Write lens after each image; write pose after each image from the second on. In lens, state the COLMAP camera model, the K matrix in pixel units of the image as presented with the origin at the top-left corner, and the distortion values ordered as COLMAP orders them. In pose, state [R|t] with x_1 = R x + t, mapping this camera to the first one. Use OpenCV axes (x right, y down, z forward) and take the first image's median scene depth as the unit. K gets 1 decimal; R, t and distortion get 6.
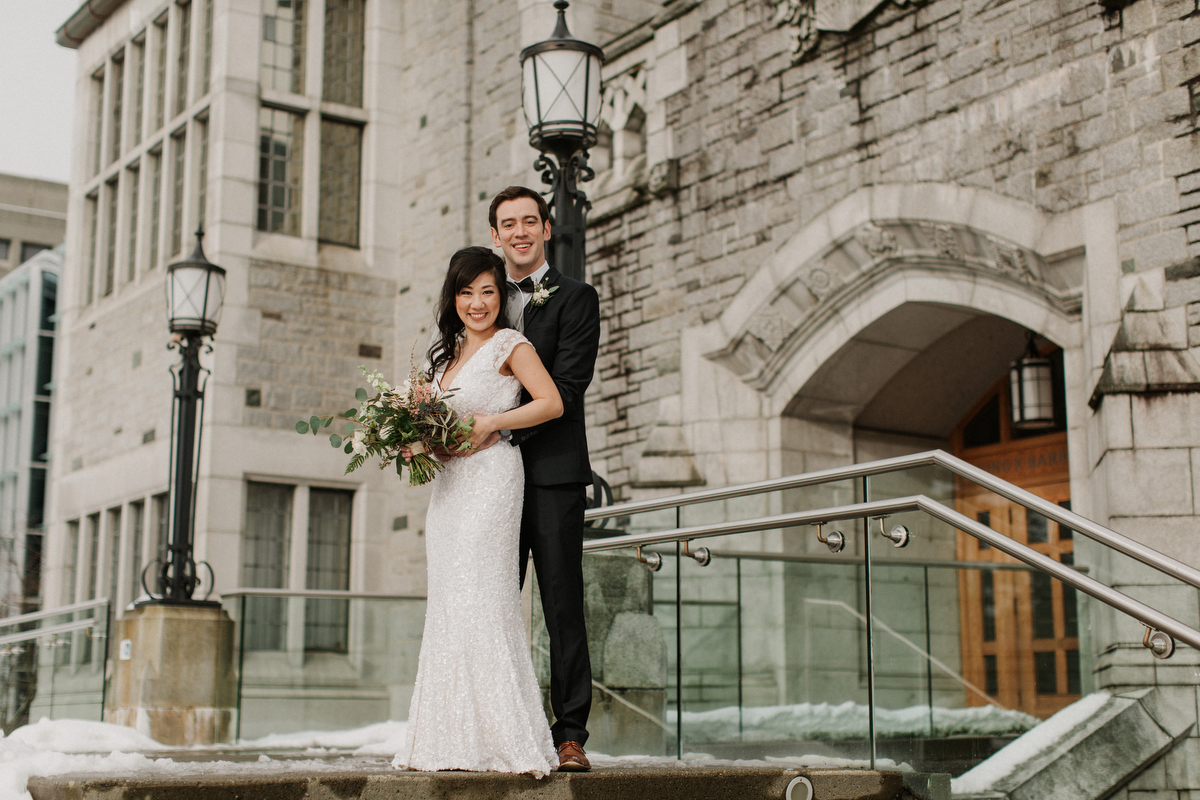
lens RADIAL K [[1740.8, 0, 599.2], [0, 1740.8, 403.2], [0, 0, 1]] dist [0.032165, 0.000000]
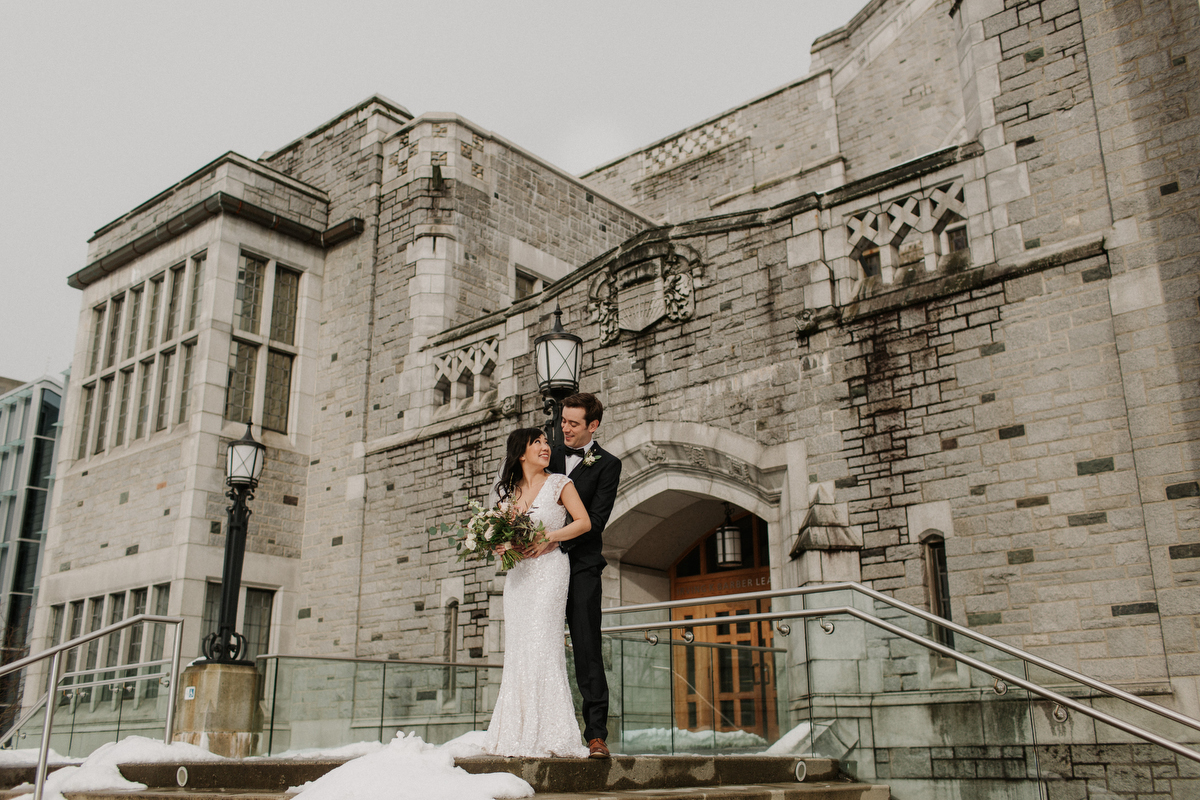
lens RADIAL K [[1109.9, 0, 593.9], [0, 1109.9, 407.1], [0, 0, 1]] dist [0.007191, 0.000000]
pose [[0.968768, 0.070857, 0.237629, -0.152194], [-0.041654, 0.991188, -0.125740, 0.001243], [-0.244445, 0.111915, 0.963183, -0.039043]]
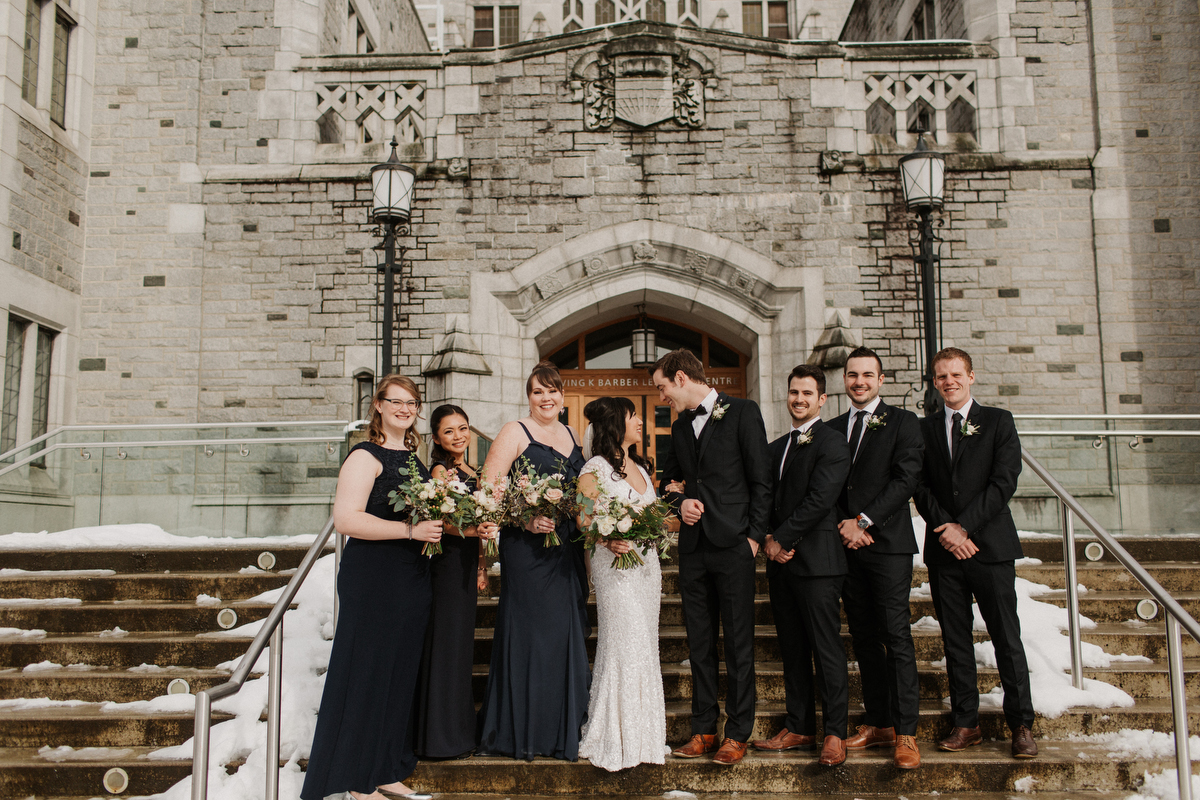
lens RADIAL K [[1109.9, 0, 597.0], [0, 1109.9, 395.7], [0, 0, 1]] dist [0.007191, 0.000000]
pose [[0.601172, 0.102279, 0.792548, -0.697802], [-0.144305, 0.989365, -0.018219, 0.072497], [-0.785983, -0.103416, 0.609538, 0.331211]]
